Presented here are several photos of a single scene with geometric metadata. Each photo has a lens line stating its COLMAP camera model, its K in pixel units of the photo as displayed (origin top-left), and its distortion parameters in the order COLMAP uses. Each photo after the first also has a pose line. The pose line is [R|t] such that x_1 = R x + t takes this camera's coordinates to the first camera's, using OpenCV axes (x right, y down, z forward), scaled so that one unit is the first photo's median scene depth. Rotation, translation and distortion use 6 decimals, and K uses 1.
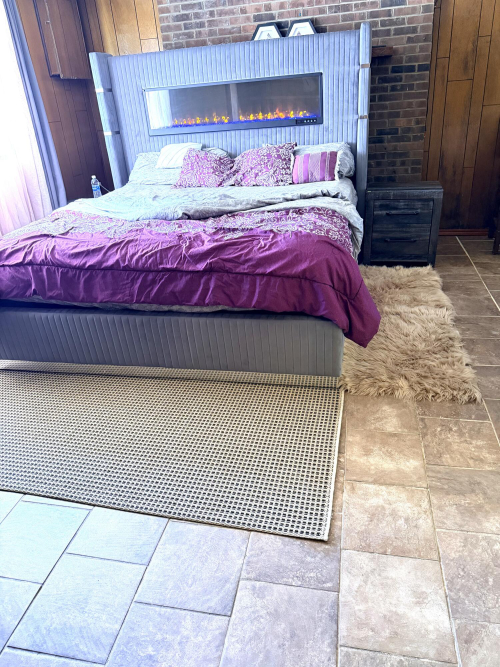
lens RADIAL K [[486.4, 0, 250.0], [0, 486.4, 333.5], [0, 0, 1]] dist [0.002177, -0.008460]
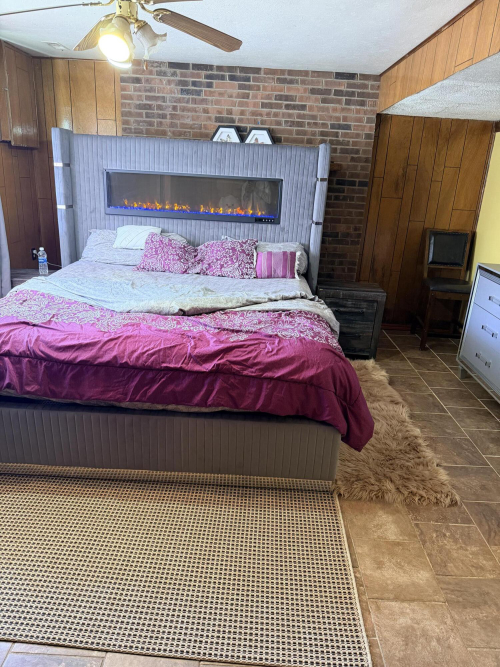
lens RADIAL K [[484.4, 0, 263.3], [0, 484.4, 332.8], [0, 0, 1]] dist [0.085539, -0.118759]
pose [[0.970846, 0.056189, 0.233023, -0.194926], [-0.022619, 0.989274, -0.144309, -0.059448], [-0.238633, 0.134831, 0.961704, 0.013858]]
